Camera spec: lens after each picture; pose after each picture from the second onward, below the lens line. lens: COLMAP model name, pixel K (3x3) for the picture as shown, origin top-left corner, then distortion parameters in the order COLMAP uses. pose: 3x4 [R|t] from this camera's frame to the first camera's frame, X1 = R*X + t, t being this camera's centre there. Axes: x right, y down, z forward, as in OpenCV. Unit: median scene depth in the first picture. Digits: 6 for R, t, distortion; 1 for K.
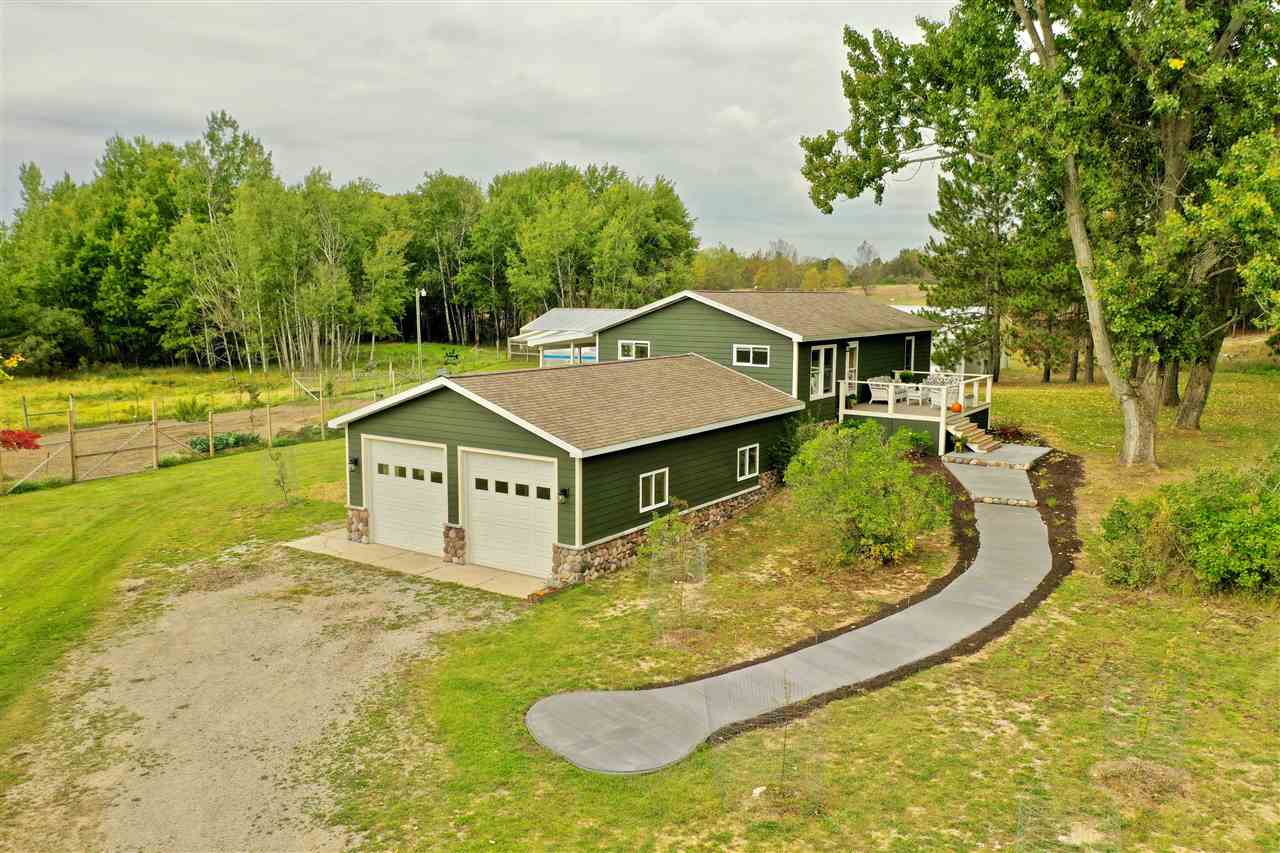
lens RADIAL K [[985.3, 0, 640.0], [0, 985.3, 426.5], [0, 0, 1]] dist [-0.002018, -0.006366]
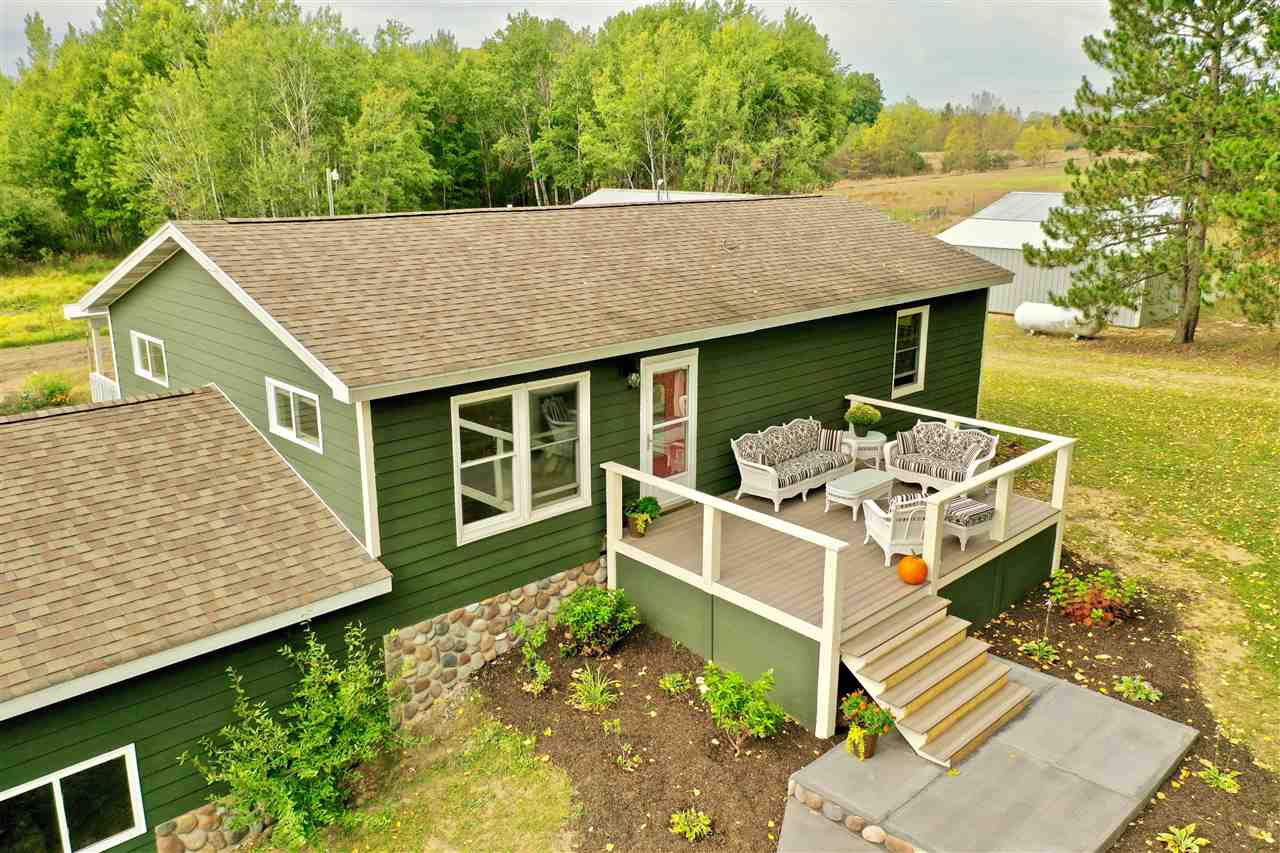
lens RADIAL K [[1002.3, 0, 640.0], [0, 1002.3, 426.5], [0, 0, 1]] dist [0.001979, 0.006544]
pose [[0.978658, 0.048954, -0.199580, 0.107566], [-0.022690, 0.991015, 0.131816, -0.041479], [0.204240, -0.124474, 0.970975, 0.233607]]
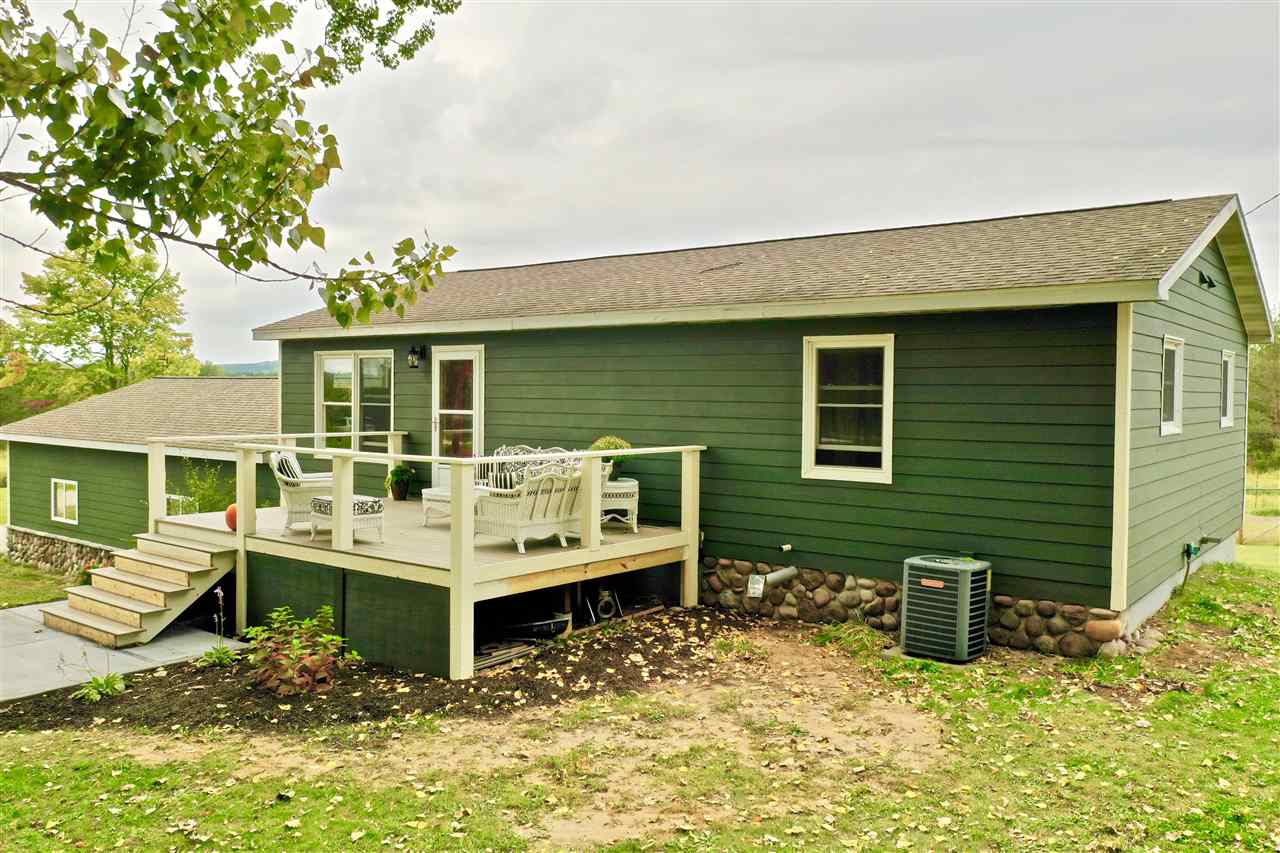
lens RADIAL K [[1002.3, 0, 640.0], [0, 1002.3, 426.5], [0, 0, 1]] dist [0.001979, 0.006544]
pose [[-0.079081, 0.024770, -0.996560, 0.239628], [-0.140365, 0.989455, 0.035732, -0.029644], [0.986937, 0.142708, -0.074770, 0.422076]]
